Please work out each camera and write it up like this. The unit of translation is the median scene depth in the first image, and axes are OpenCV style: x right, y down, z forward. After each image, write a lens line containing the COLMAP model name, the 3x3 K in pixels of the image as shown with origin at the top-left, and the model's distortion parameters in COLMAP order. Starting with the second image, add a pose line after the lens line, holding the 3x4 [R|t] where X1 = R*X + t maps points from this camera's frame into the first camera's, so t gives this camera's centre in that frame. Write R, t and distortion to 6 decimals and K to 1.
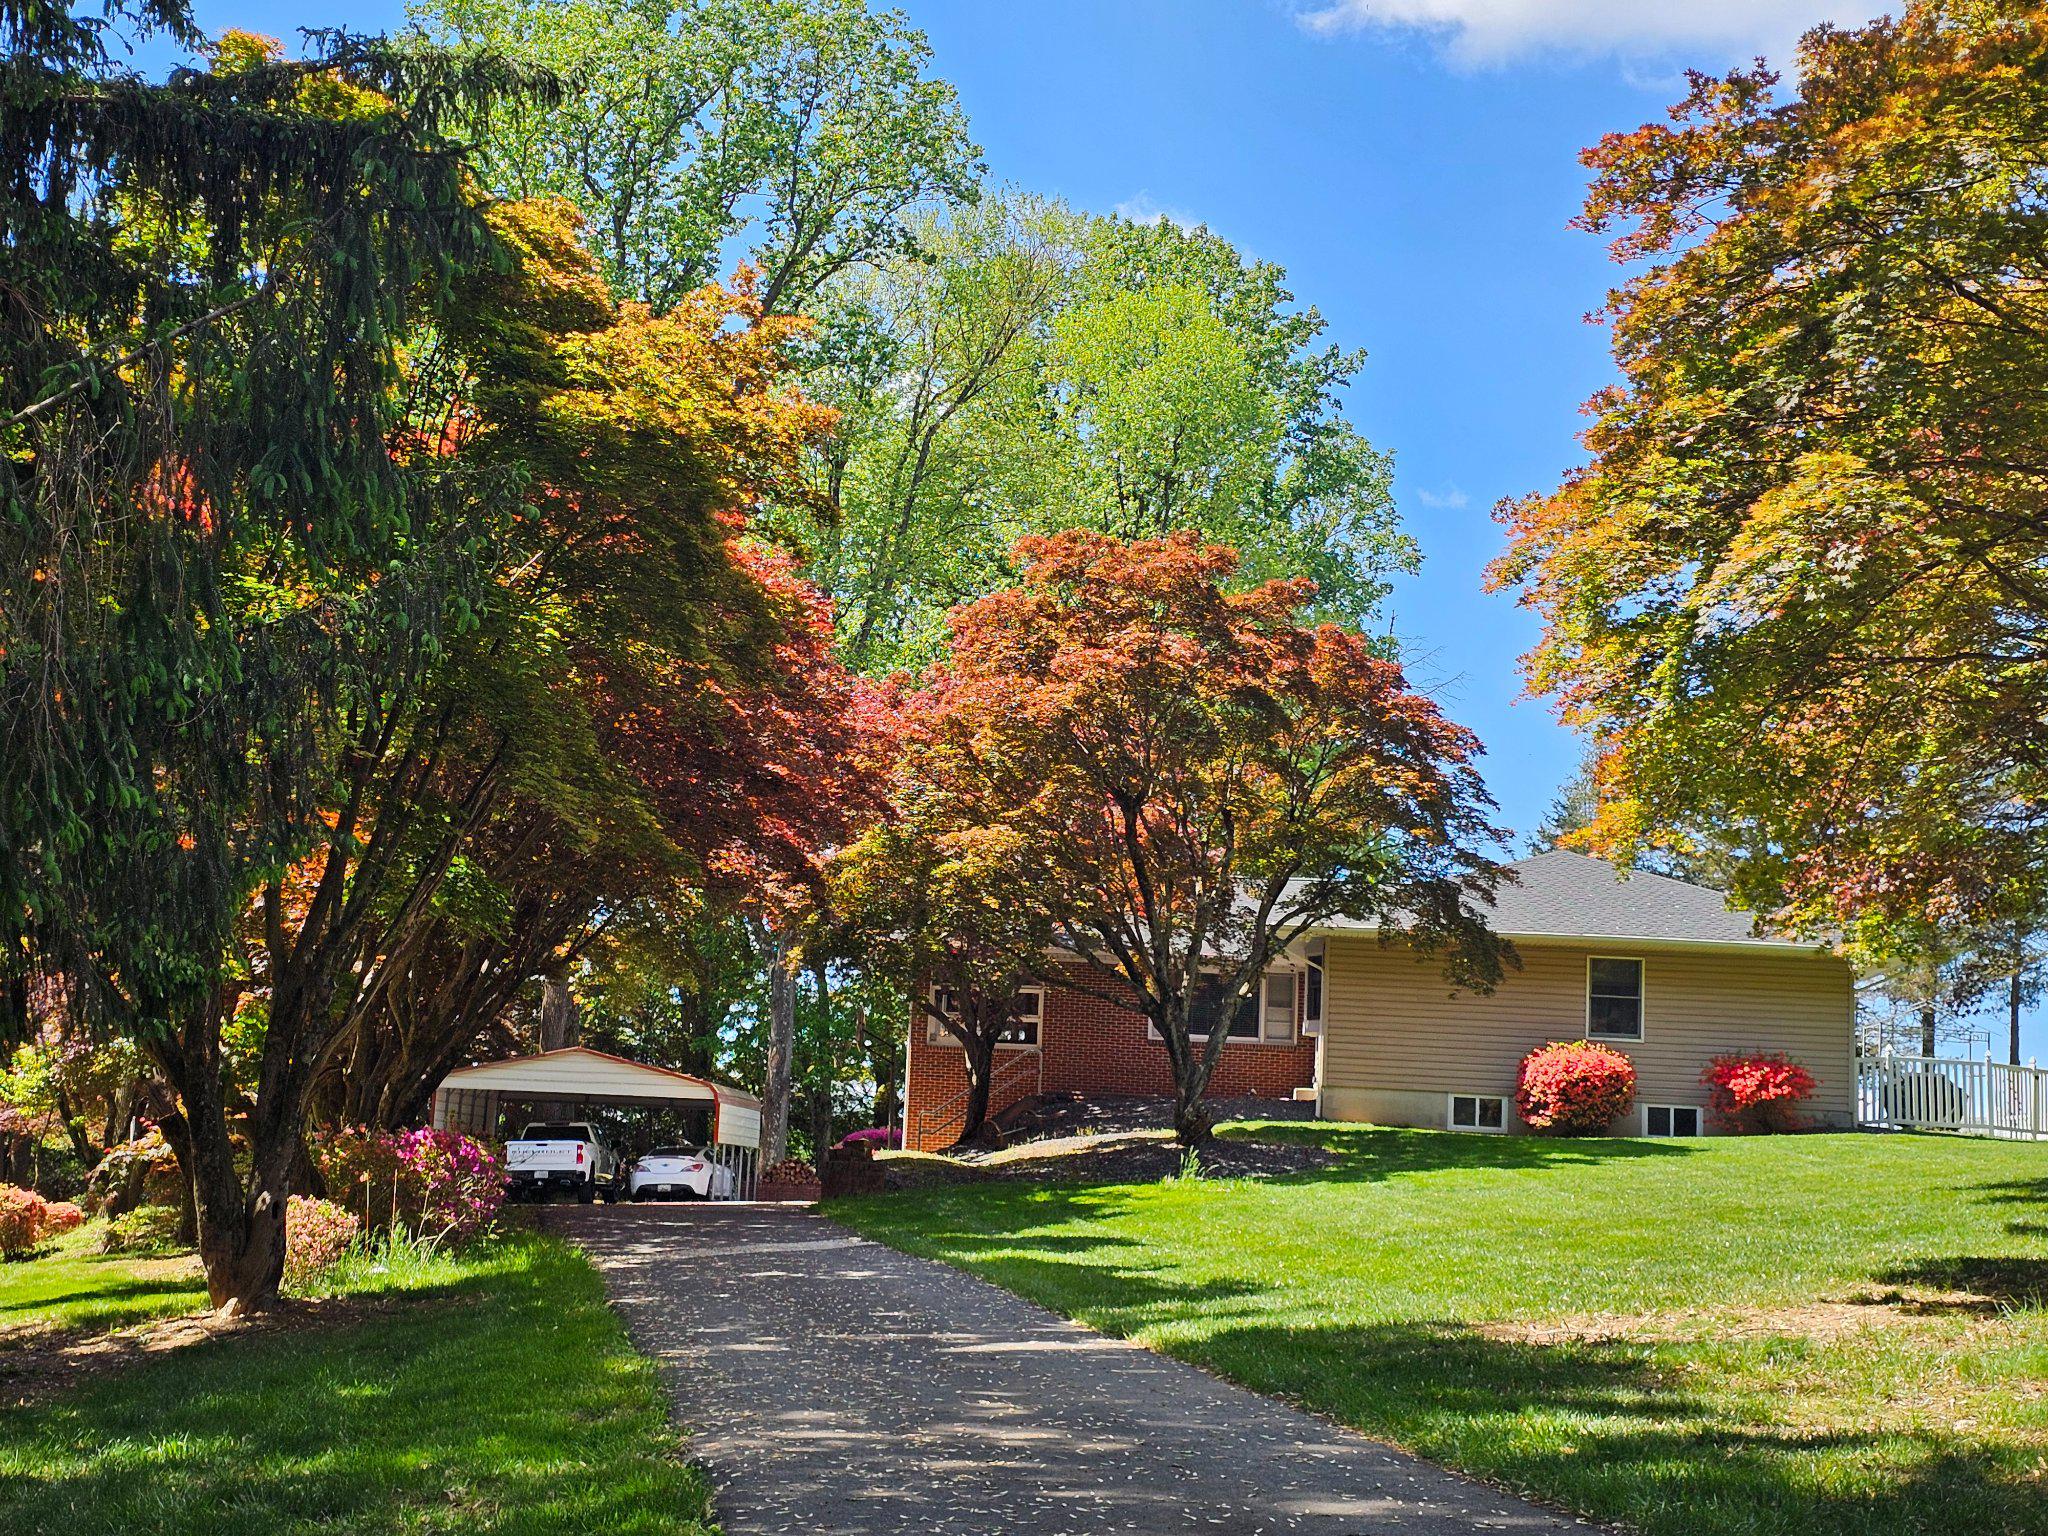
lens RADIAL K [[3170.2, 0, 1024.0], [0, 3170.2, 768.0], [0, 0, 1]] dist [0.000334, -0.002988]
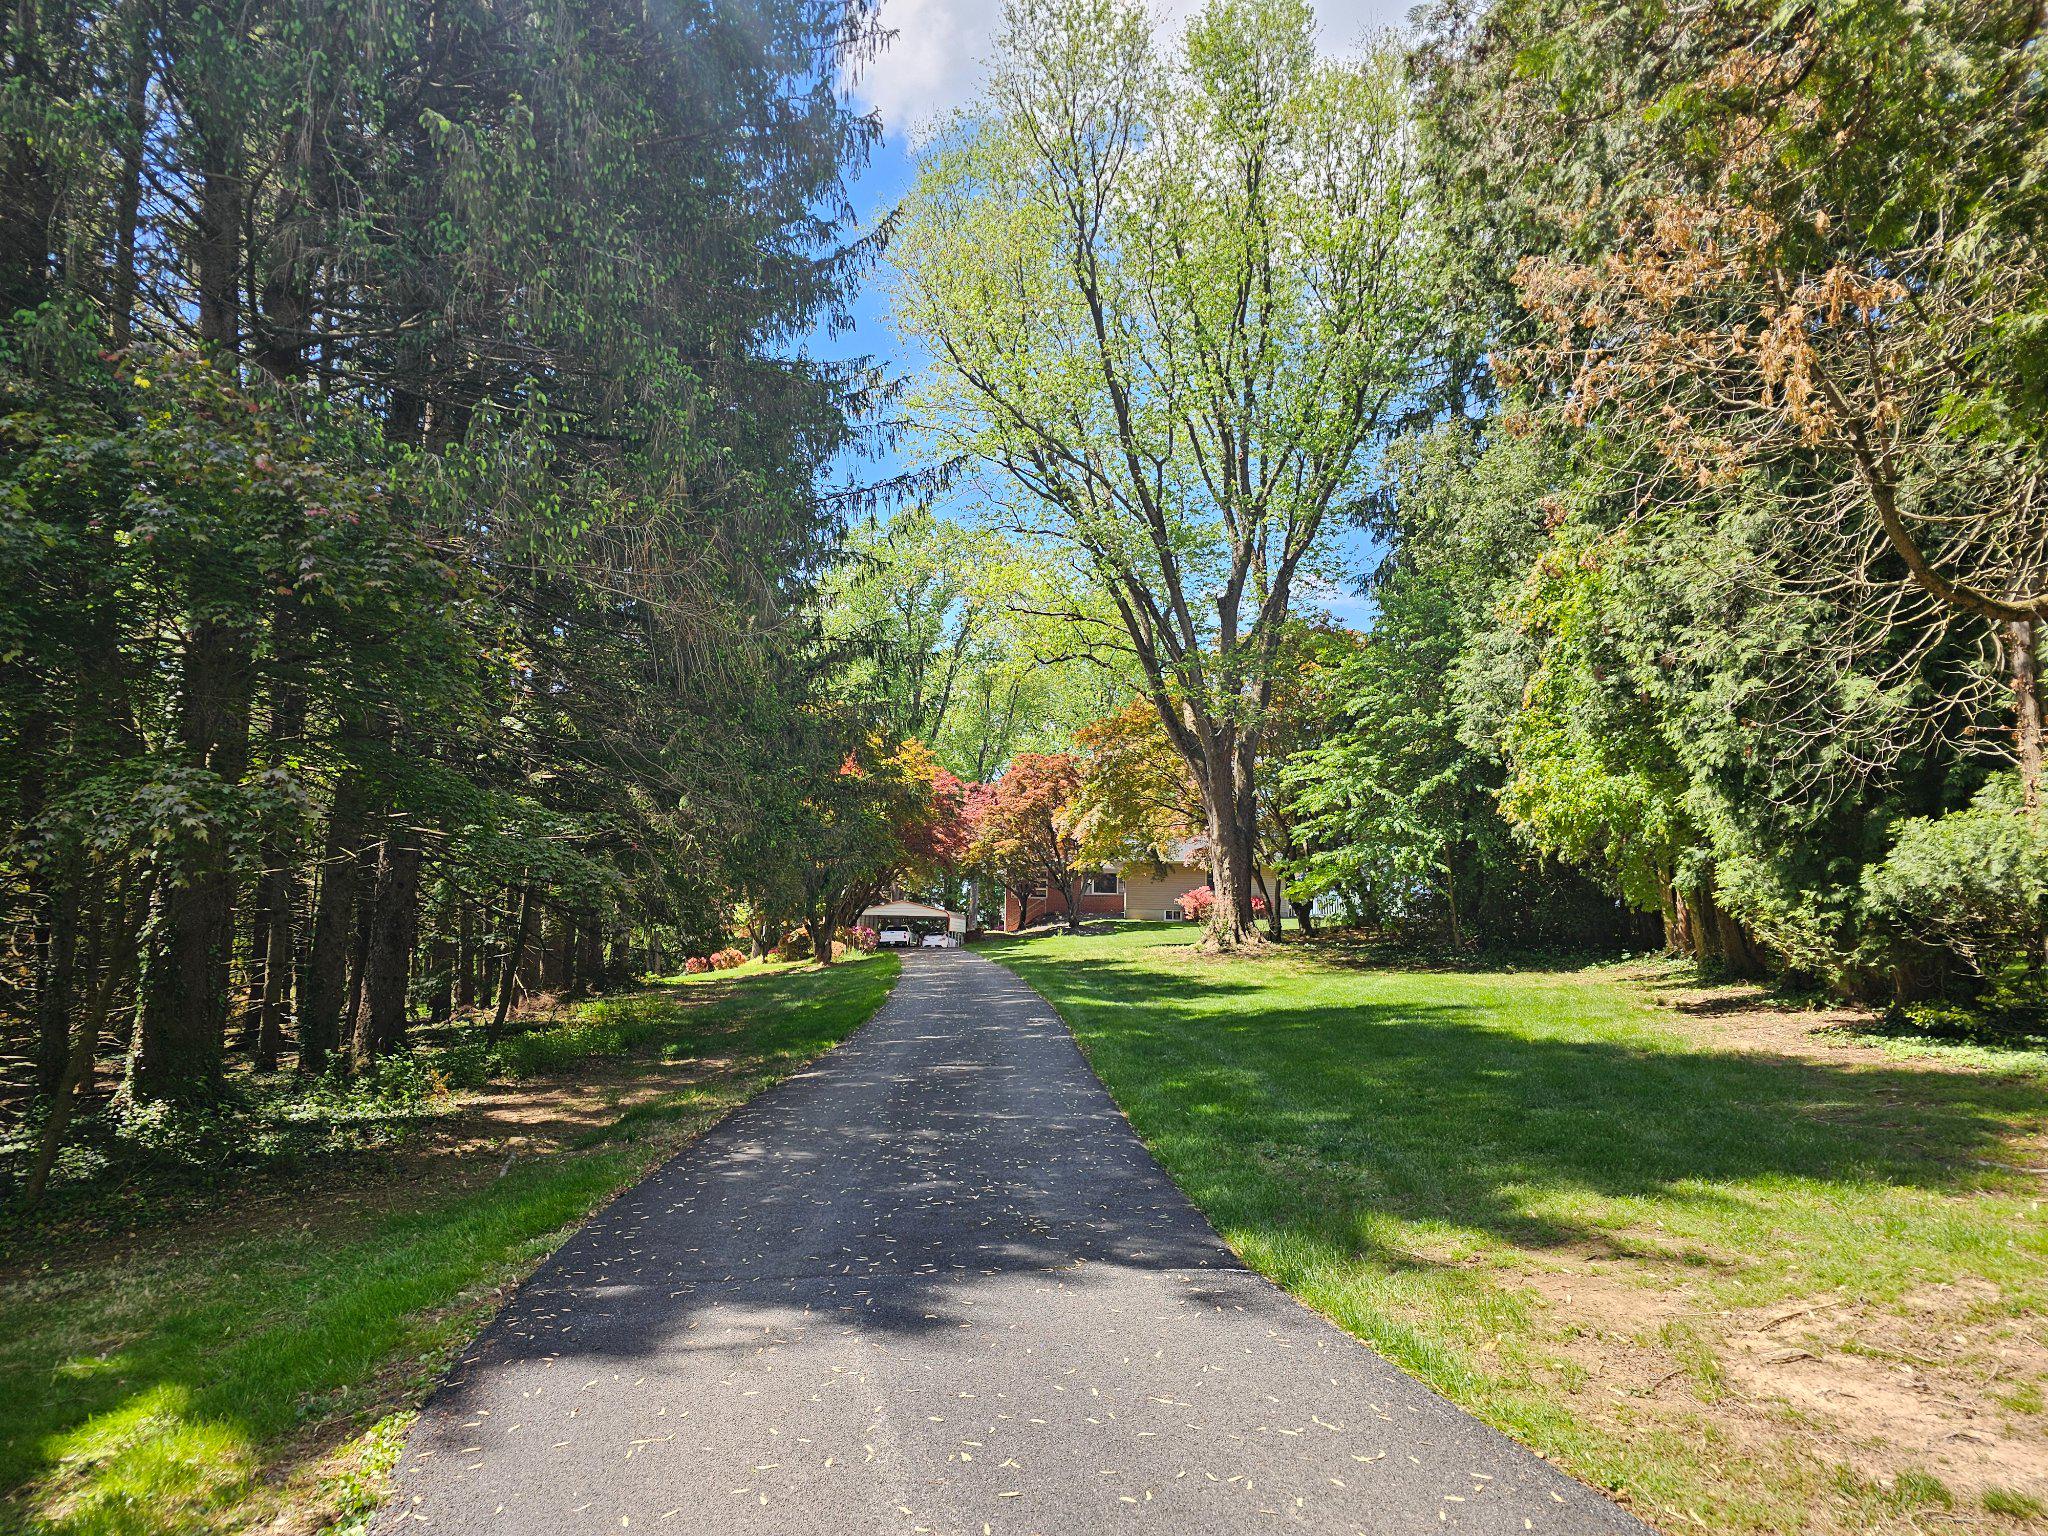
lens RADIAL K [[3170.2, 0, 1024.0], [0, 3170.2, 768.0], [0, 0, 1]] dist [0.000334, -0.002988]
pose [[0.991657, -0.030777, -0.125179, 0.398215], [0.038639, 0.997398, 0.060868, -0.243831], [0.122980, -0.065197, 0.990265, -2.208917]]
